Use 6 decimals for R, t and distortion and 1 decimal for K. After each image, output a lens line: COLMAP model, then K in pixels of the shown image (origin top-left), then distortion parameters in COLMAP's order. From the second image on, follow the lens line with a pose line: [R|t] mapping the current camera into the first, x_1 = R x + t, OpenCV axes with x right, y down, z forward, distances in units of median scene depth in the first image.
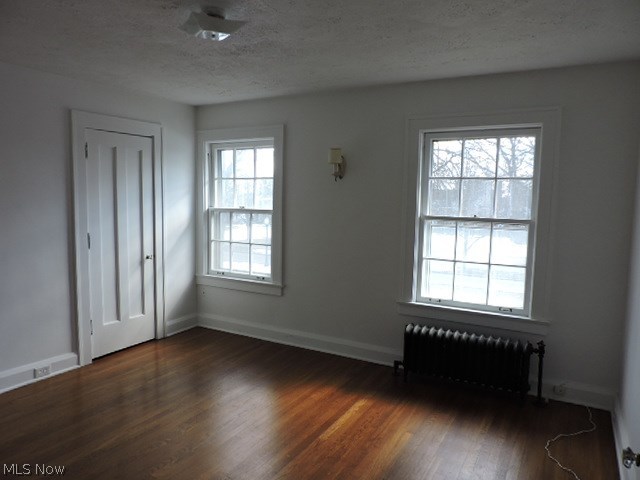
lens RADIAL K [[441.3, 0, 334.5], [0, 441.3, 237.4], [0, 0, 1]] dist [-0.018844, -0.000917]
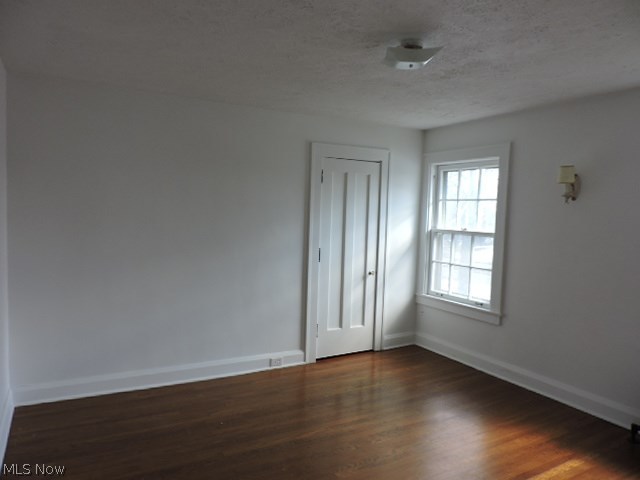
lens RADIAL K [[441.3, 0, 322.5], [0, 441.3, 240.8], [0, 0, 1]] dist [-0.018844, -0.000917]
pose [[0.865084, 0.040949, -0.499953, 0.014187], [-0.060850, 0.997869, -0.023559, -0.001172], [0.497923, 0.050803, 0.865732, 0.001967]]
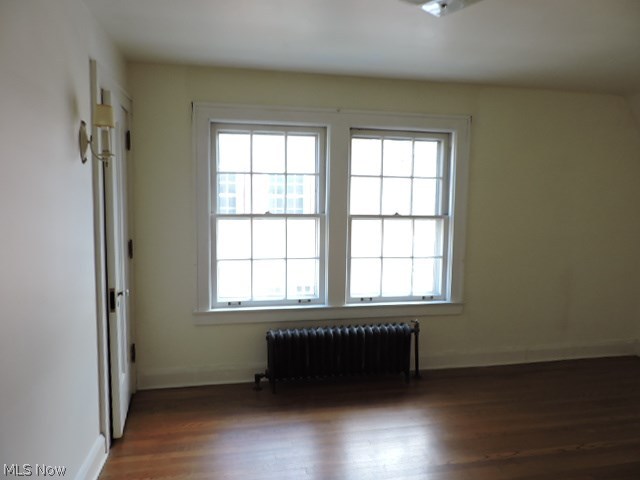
lens RADIAL K [[456.6, 0, 319.1], [0, 456.6, 240.1], [0, 0, 1]] dist [0.041973, 0.000978]
pose [[0.766982, -0.070699, 0.637762, -1.155720], [0.061539, 0.997435, 0.036564, -0.078379], [-0.638711, 0.011203, 0.769365, 0.618100]]
